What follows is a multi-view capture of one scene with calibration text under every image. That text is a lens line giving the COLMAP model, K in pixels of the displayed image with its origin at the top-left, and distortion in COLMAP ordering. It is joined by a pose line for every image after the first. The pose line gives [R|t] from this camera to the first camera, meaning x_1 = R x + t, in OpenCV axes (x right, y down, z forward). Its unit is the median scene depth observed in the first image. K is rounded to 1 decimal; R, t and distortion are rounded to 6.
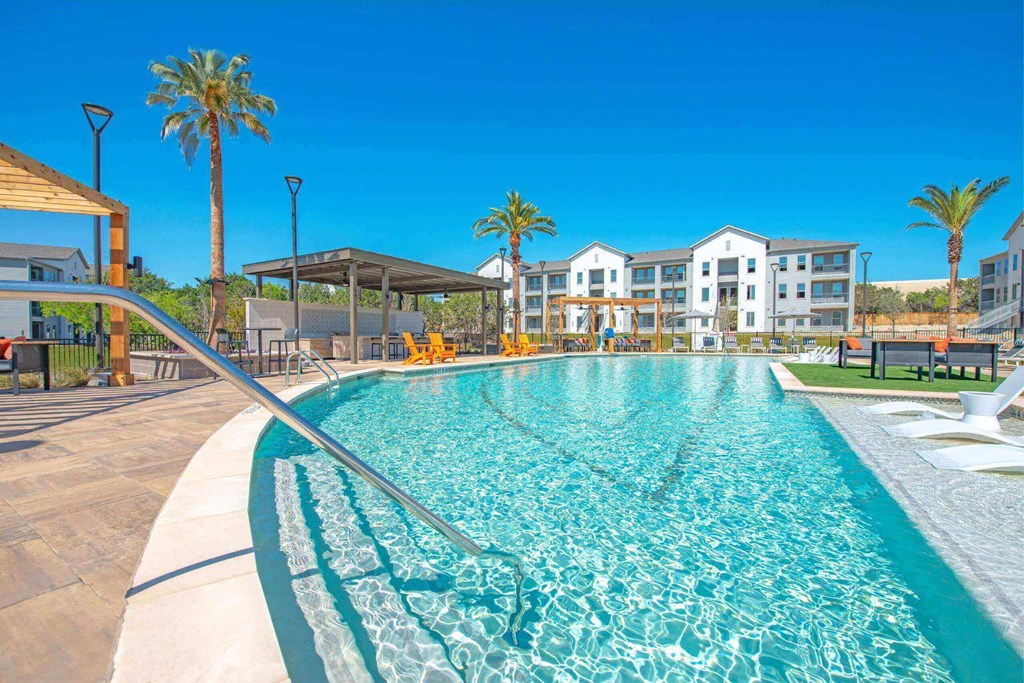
lens RADIAL K [[400.9, 0, 512.0], [0, 400.9, 341.5], [0, 0, 1]] dist [-0.043381, 0.000052]
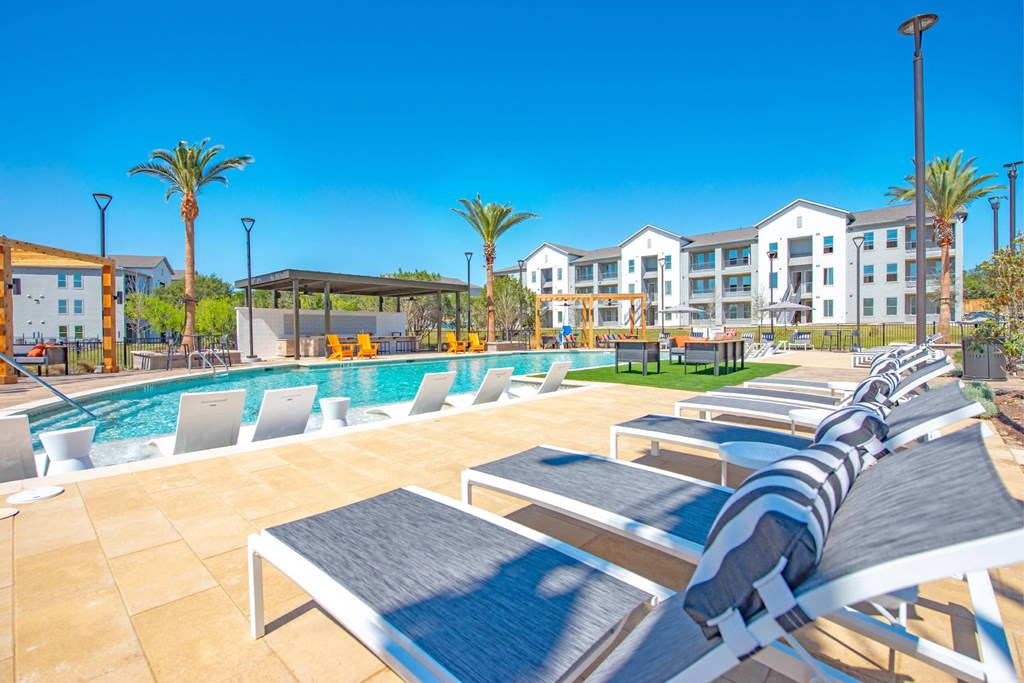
lens RADIAL K [[452.5, 0, 512.0], [0, 452.5, 341.5], [0, 0, 1]] dist [-0.051434, 0.000144]
pose [[0.978557, -0.007598, -0.205837, 0.136001], [0.009963, 0.999896, 0.010456, -0.002069], [0.205736, -0.012282, 0.978530, -0.059727]]
